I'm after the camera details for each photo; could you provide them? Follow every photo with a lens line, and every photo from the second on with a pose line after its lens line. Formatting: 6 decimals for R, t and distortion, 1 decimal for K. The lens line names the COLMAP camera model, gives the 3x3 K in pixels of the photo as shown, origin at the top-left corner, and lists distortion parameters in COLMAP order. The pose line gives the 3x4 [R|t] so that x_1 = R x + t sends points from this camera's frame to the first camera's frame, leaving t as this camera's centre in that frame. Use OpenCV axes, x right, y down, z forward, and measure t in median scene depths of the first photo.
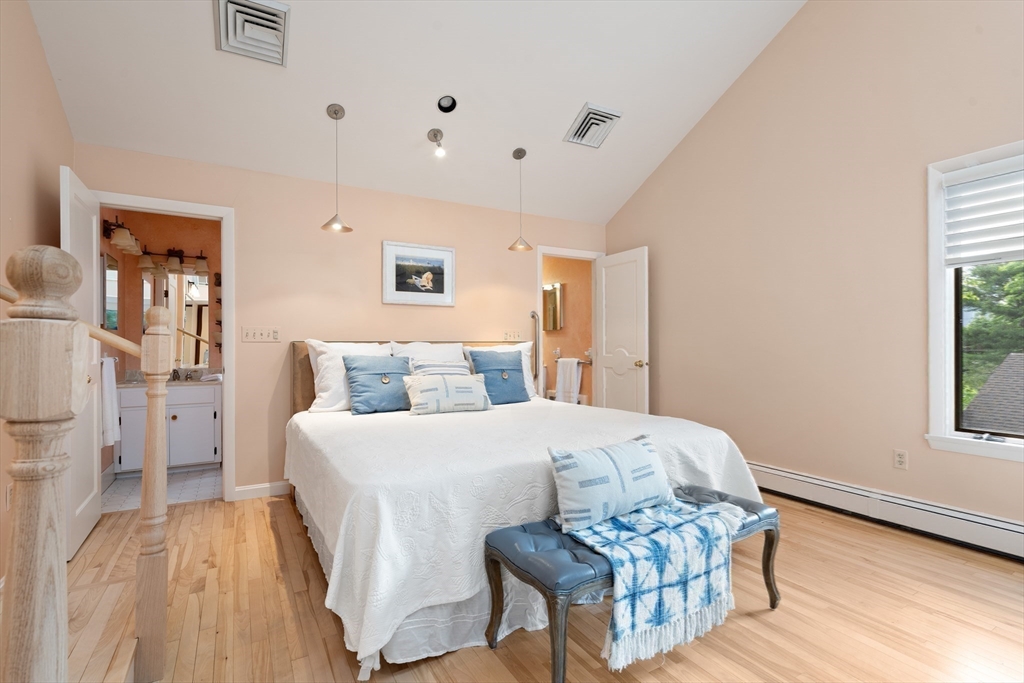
lens RADIAL K [[481.1, 0, 512.0], [0, 481.1, 341.5], [0, 0, 1]] dist [-0.002394, -0.000075]
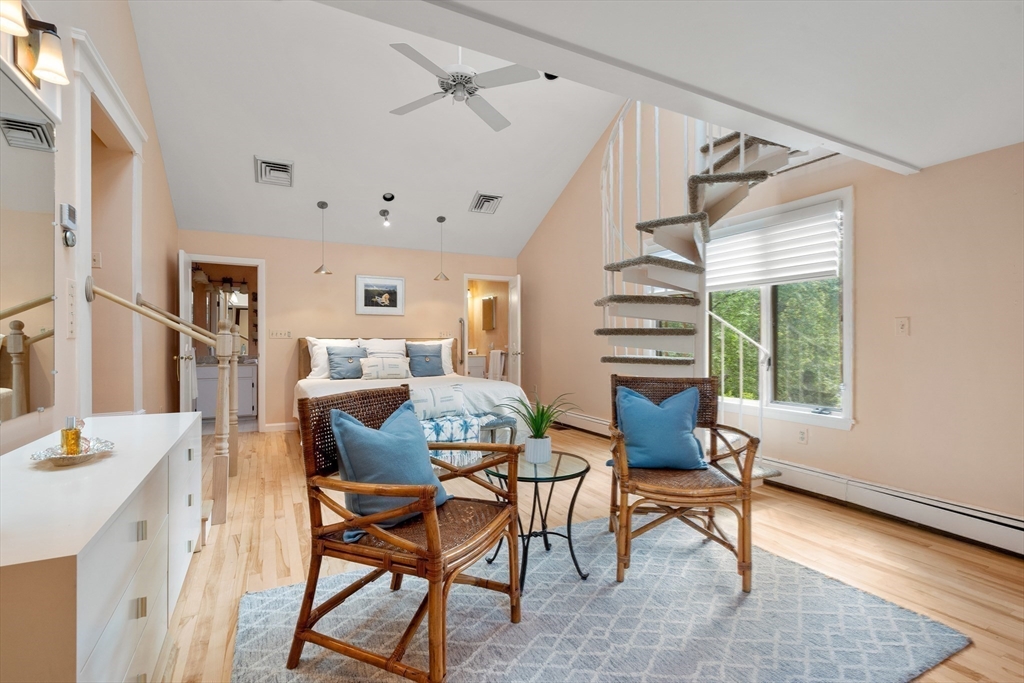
lens RADIAL K [[470.6, 0, 507.0], [0, 470.6, 338.3], [0, 0, 1]] dist [-0.002618, 0.000014]
pose [[0.998834, 0.002170, -0.048219, 0.319076], [-0.002066, 0.999995, 0.002224, -0.004429], [0.048224, -0.002122, 0.998834, -0.554244]]
